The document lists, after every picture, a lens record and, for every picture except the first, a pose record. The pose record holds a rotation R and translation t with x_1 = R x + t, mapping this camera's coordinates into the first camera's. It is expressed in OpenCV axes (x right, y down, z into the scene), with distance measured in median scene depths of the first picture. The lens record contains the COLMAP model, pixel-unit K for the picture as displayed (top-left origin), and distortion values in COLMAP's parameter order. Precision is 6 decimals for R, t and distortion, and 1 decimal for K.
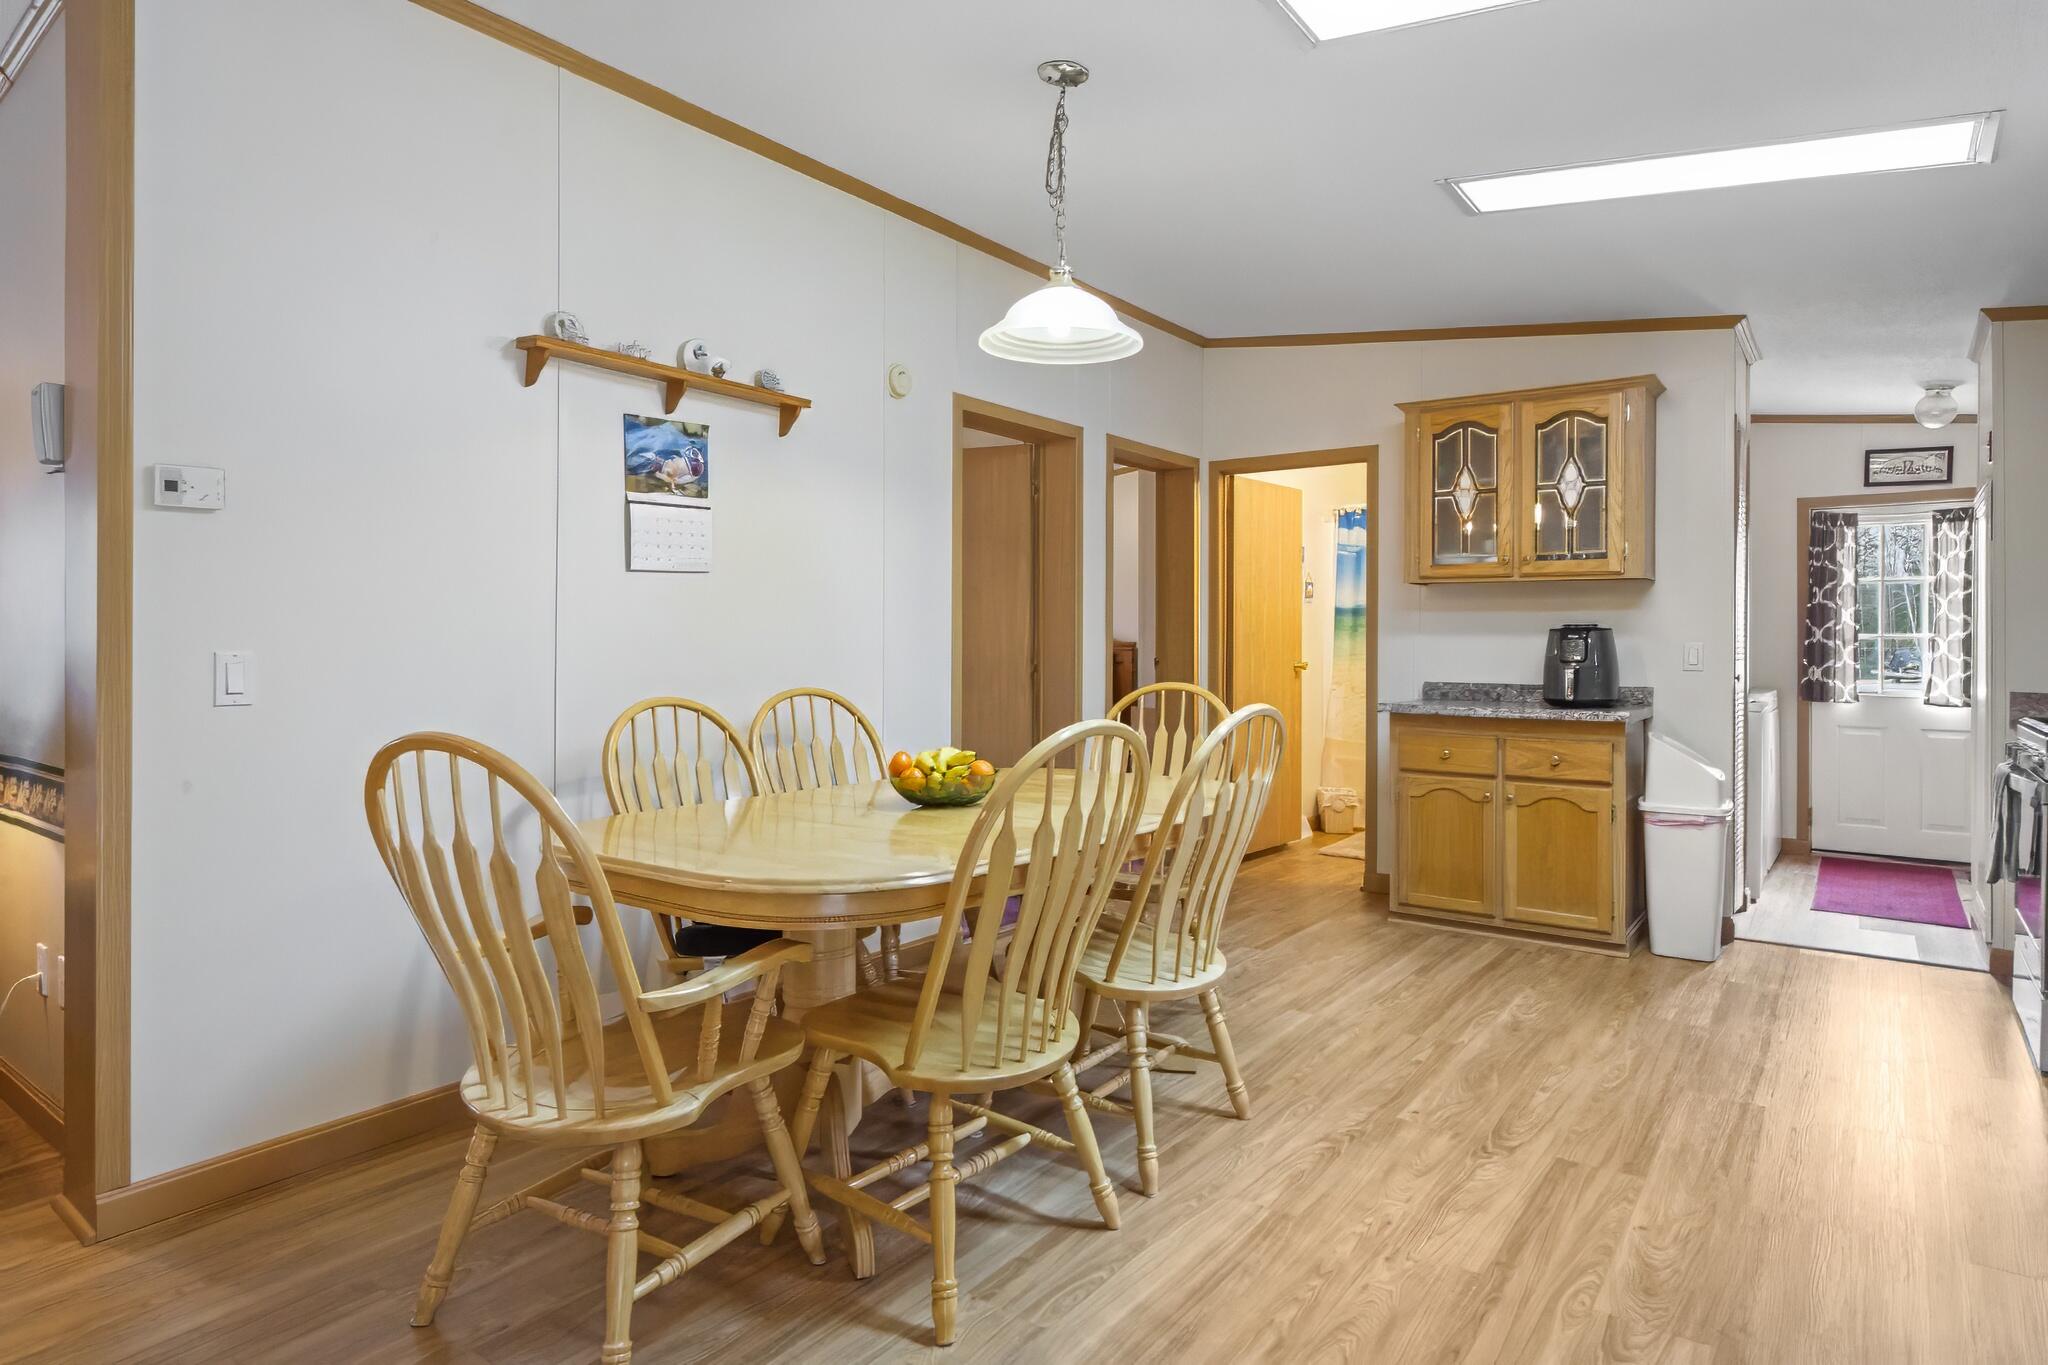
lens RADIAL K [[1133.3, 0, 1027.6], [0, 1133.3, 628.7], [0, 0, 1]] dist [-0.002230, -0.000311]
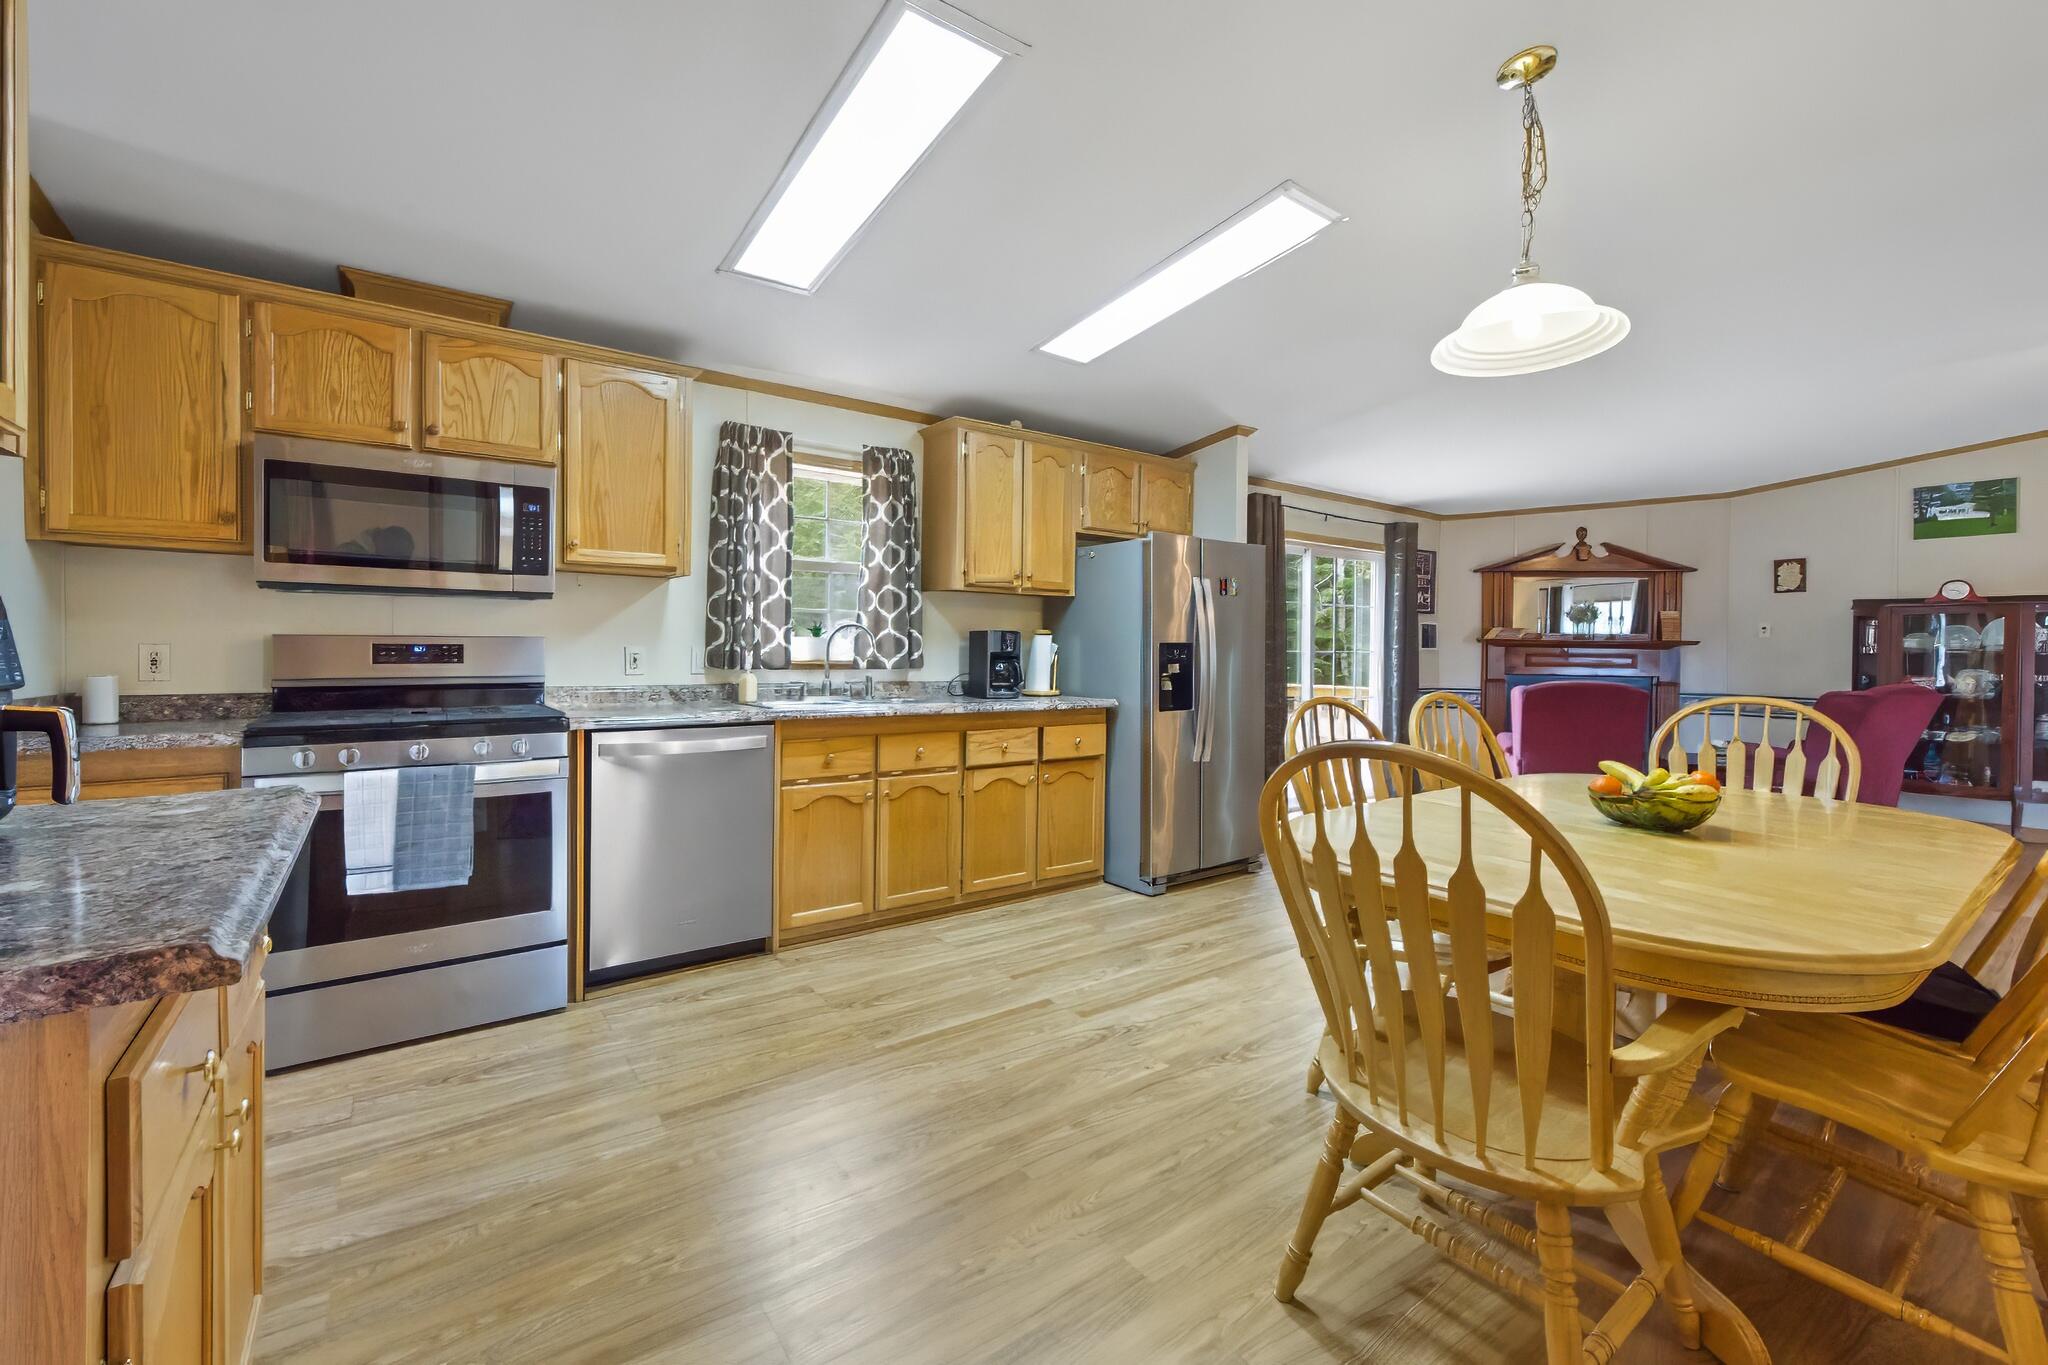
lens RADIAL K [[812.8, 0, 1009.4], [0, 812.8, 653.6], [0, 0, 1]] dist [-0.007288, -0.000069]
pose [[-0.949418, -0.020581, 0.313339, 0.122405], [-0.020911, 0.999779, 0.002307, 0.010620], [-0.313317, -0.004362, -0.949639, 0.959139]]
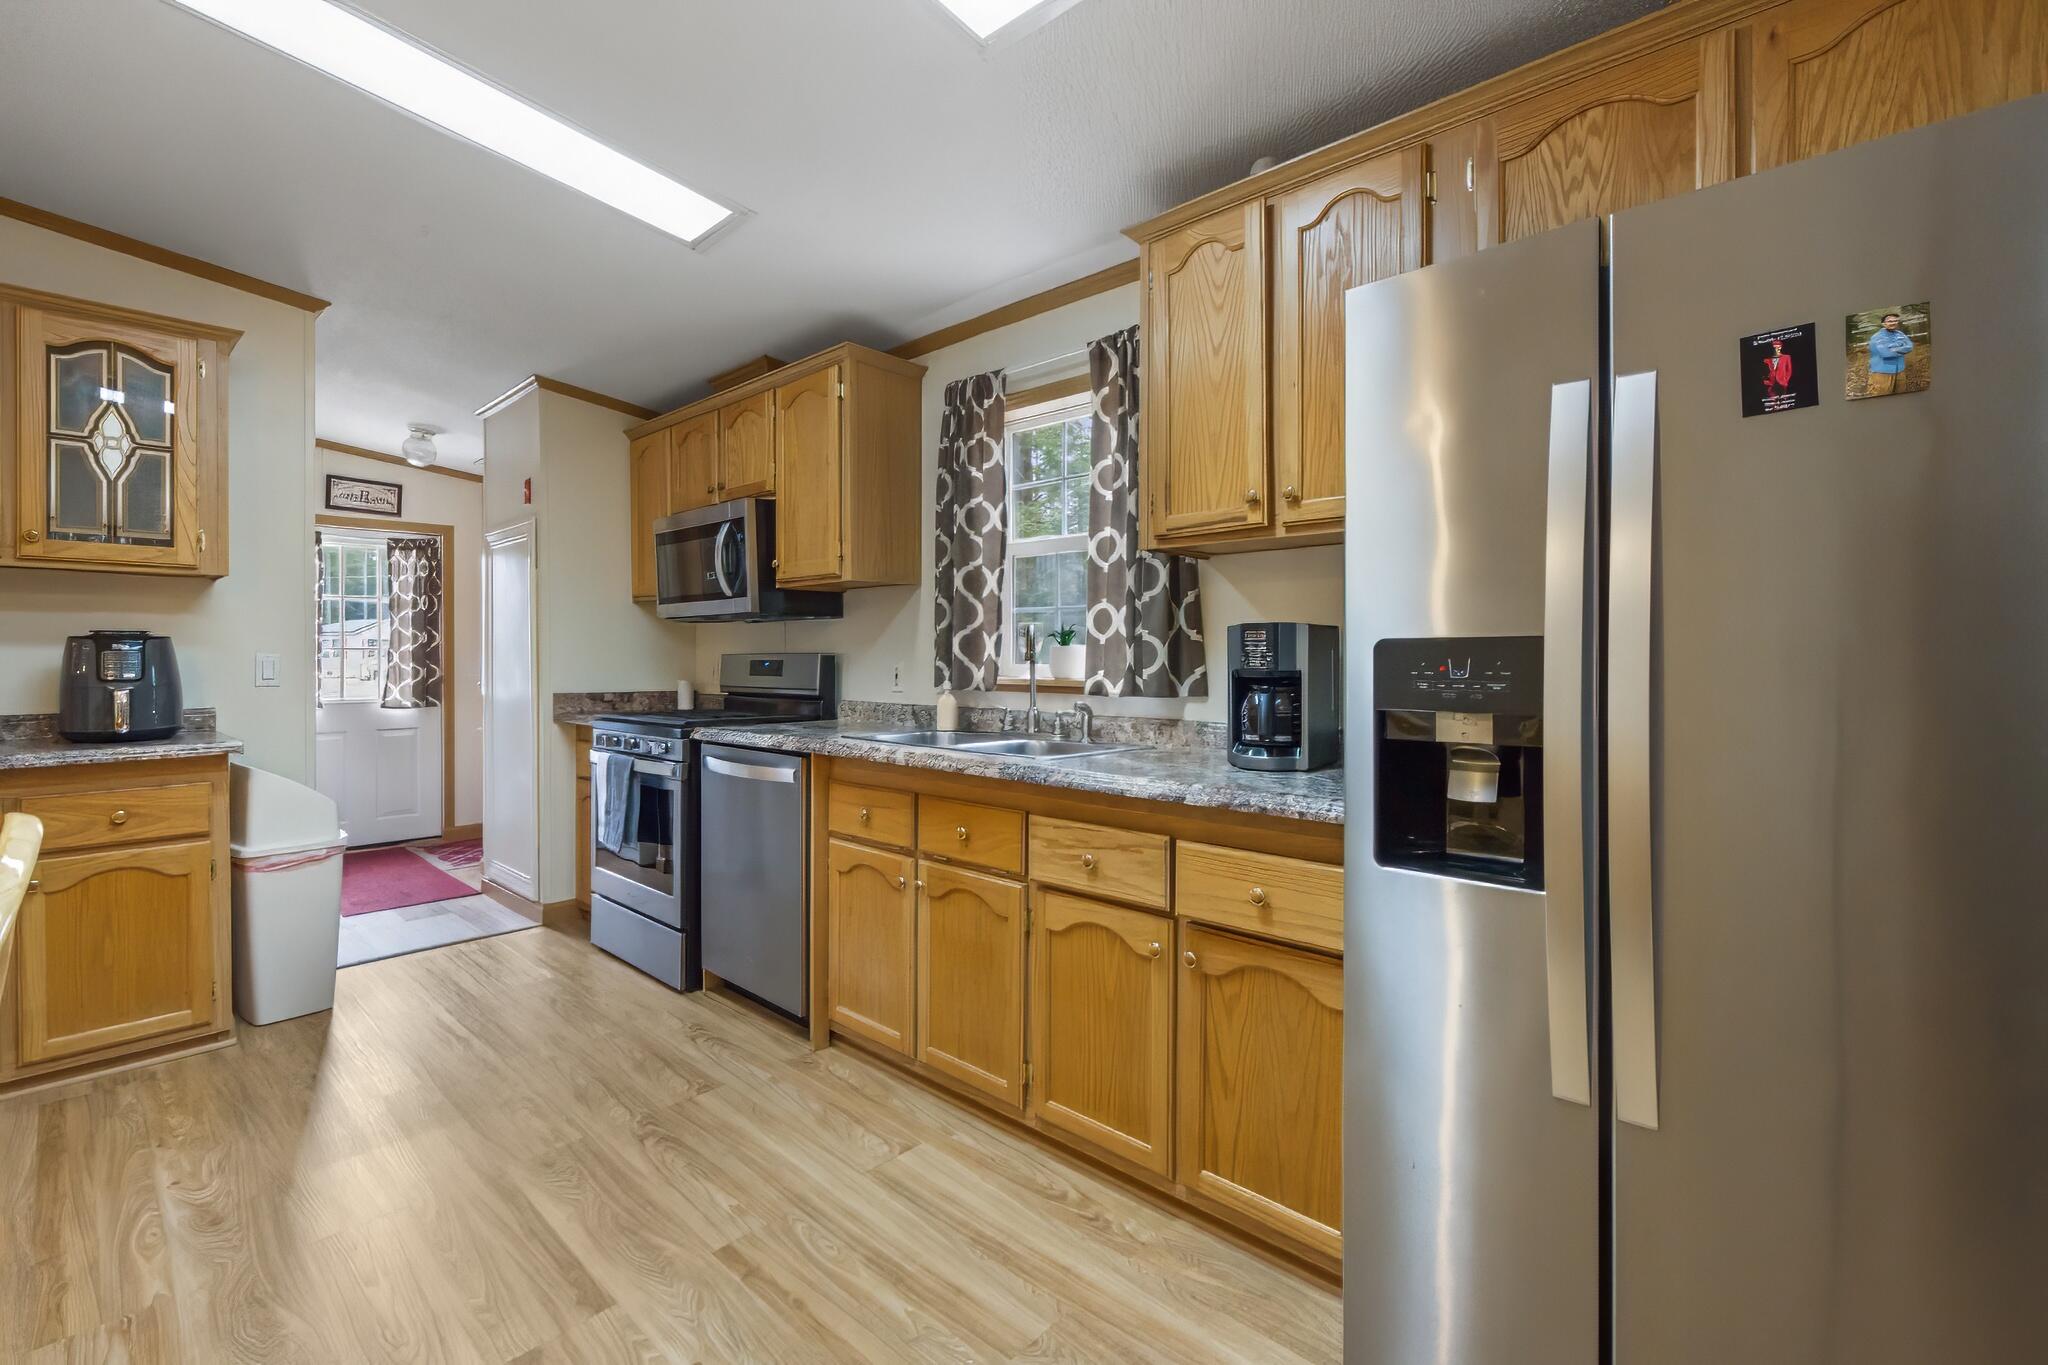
lens RADIAL K [[887.8, 0, 1015.9], [0, 887.8, 656.8], [0, 0, 1]] dist [0.000542, -0.000140]
pose [[0.109502, -0.007543, 0.993958, -0.029967], [-0.008018, 0.999932, 0.008471, 0.003347], [-0.993954, -0.008897, 0.109434, 0.300575]]
